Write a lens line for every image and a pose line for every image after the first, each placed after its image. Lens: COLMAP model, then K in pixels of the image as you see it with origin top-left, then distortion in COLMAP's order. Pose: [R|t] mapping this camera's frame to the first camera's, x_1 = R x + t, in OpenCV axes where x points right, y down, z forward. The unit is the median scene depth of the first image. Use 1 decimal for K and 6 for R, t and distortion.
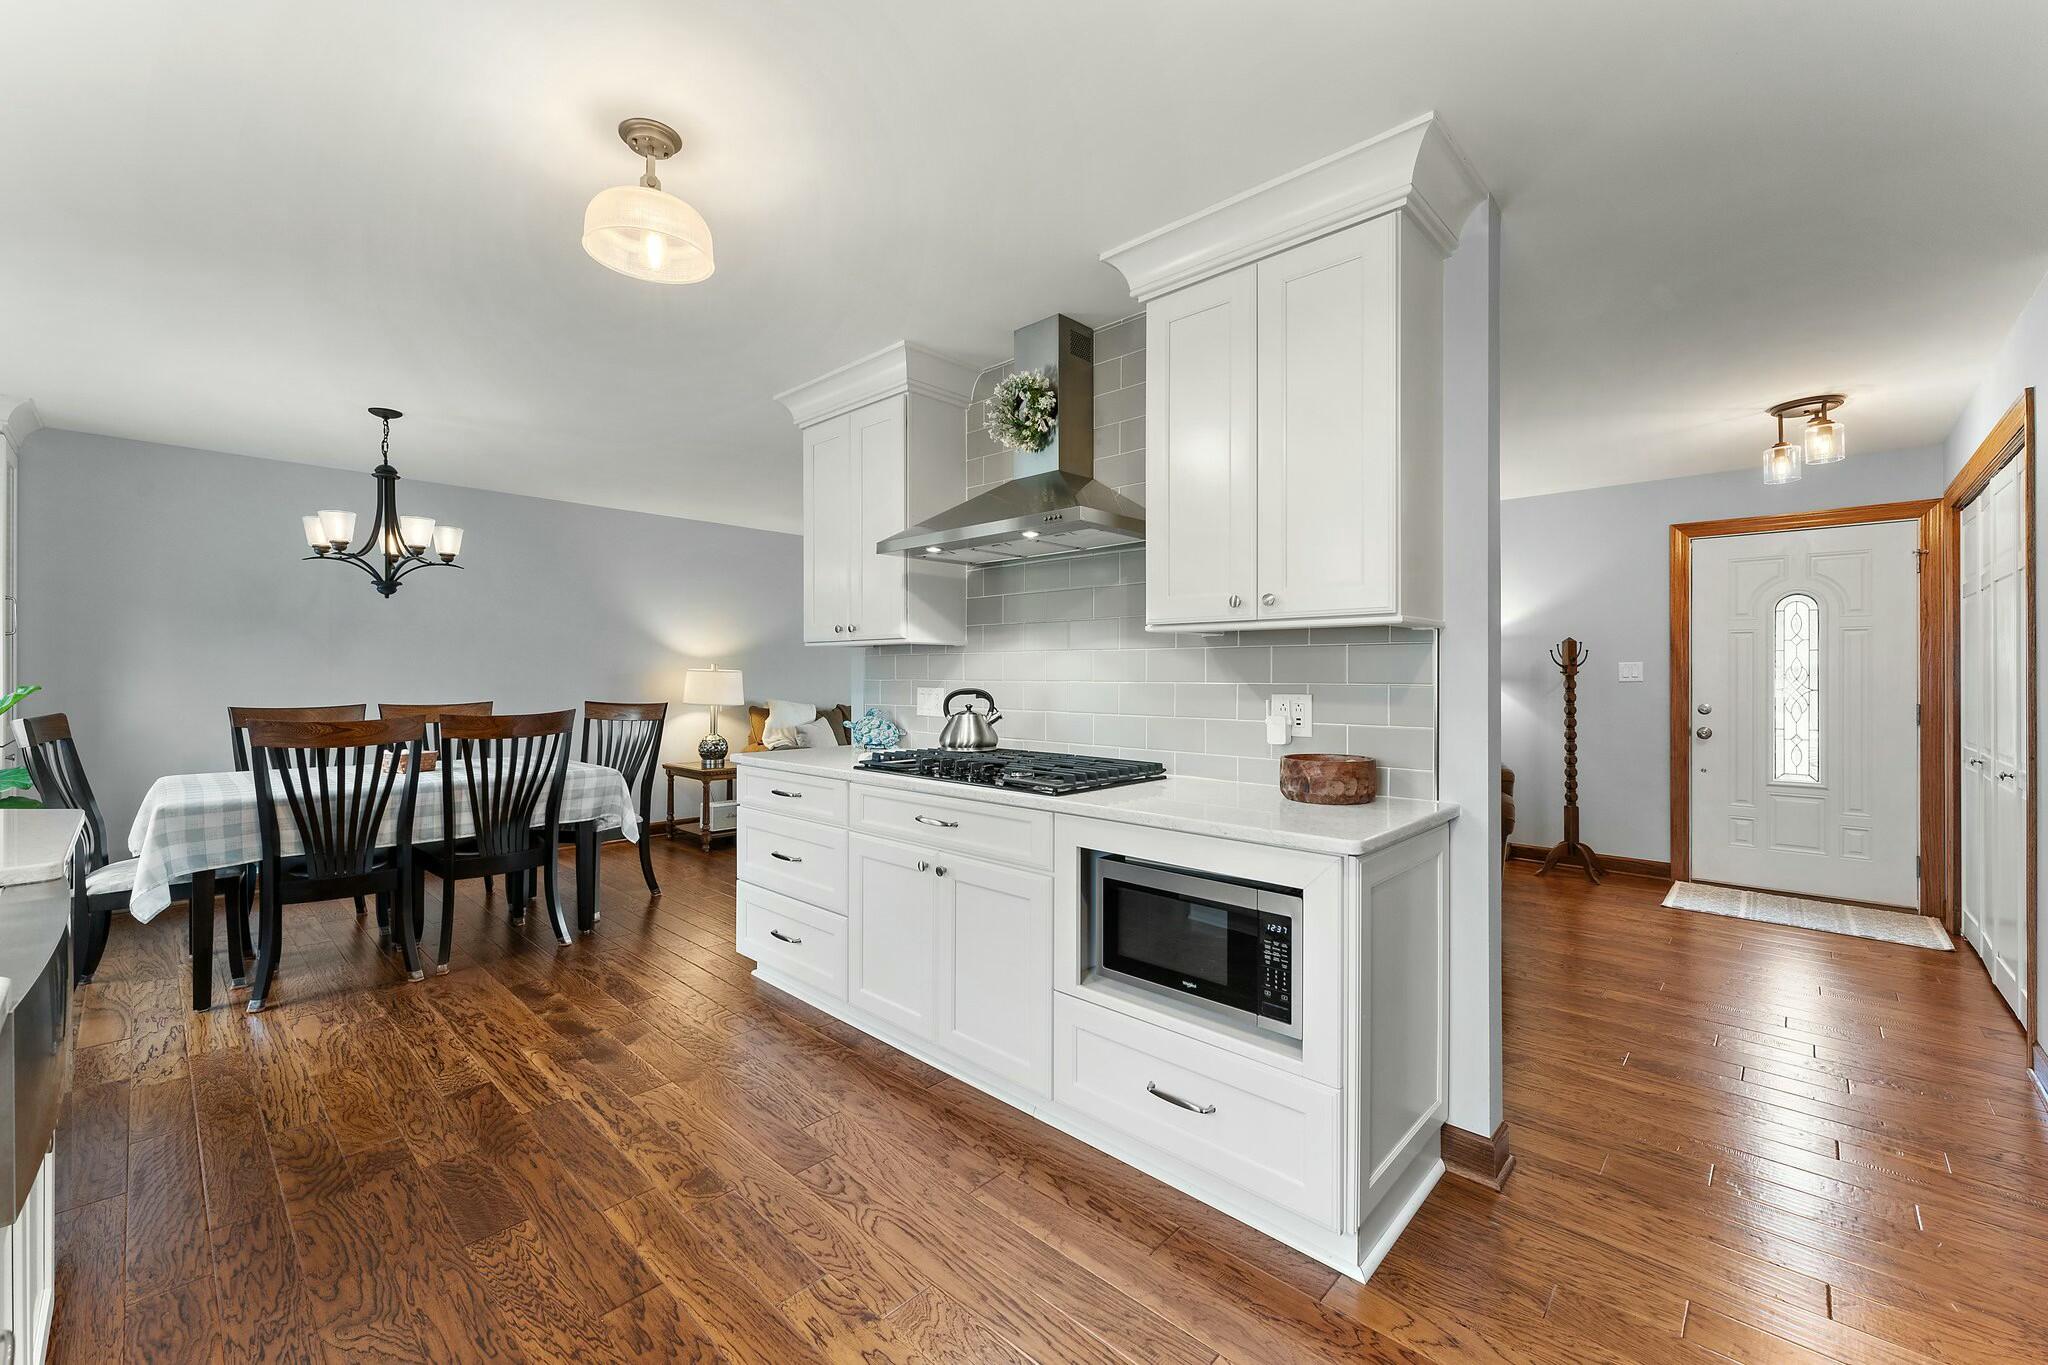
lens RADIAL K [[835.3, 0, 1022.2], [0, 835.3, 676.1], [0, 0, 1]] dist [0.000645, 0.001172]
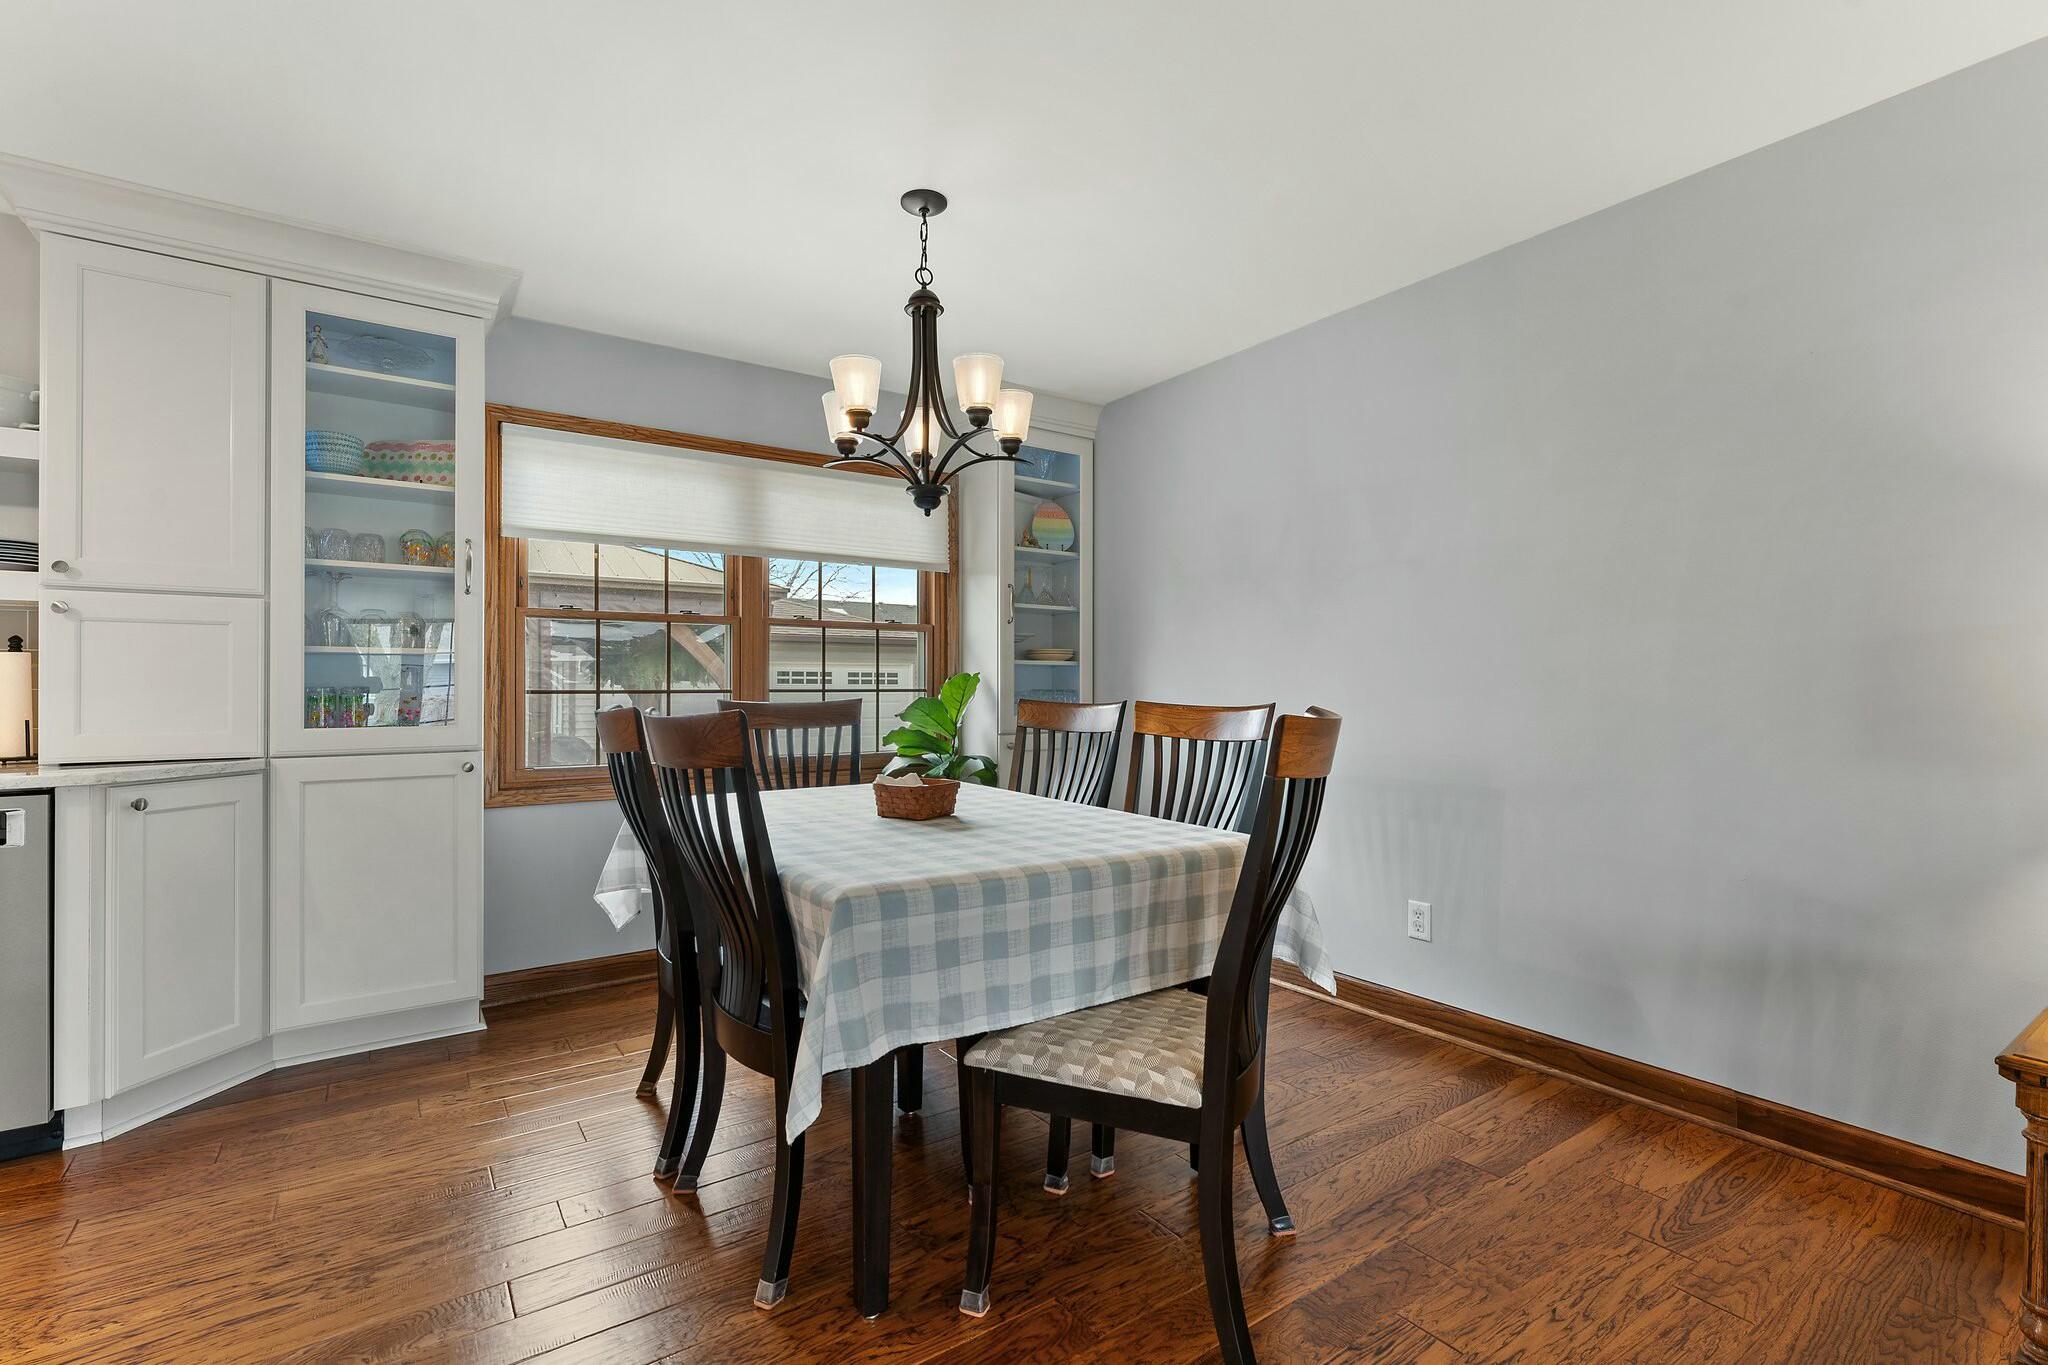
lens RADIAL K [[920.6, 0, 1024.6], [0, 920.6, 685.4], [0, 0, 1]] dist [-0.001201, -0.000127]
pose [[-0.208537, -0.002937, -0.978010, -0.142755], [0.000562, 0.999995, -0.003122, 0.030024], [0.978014, -0.001200, -0.208534, 1.208758]]
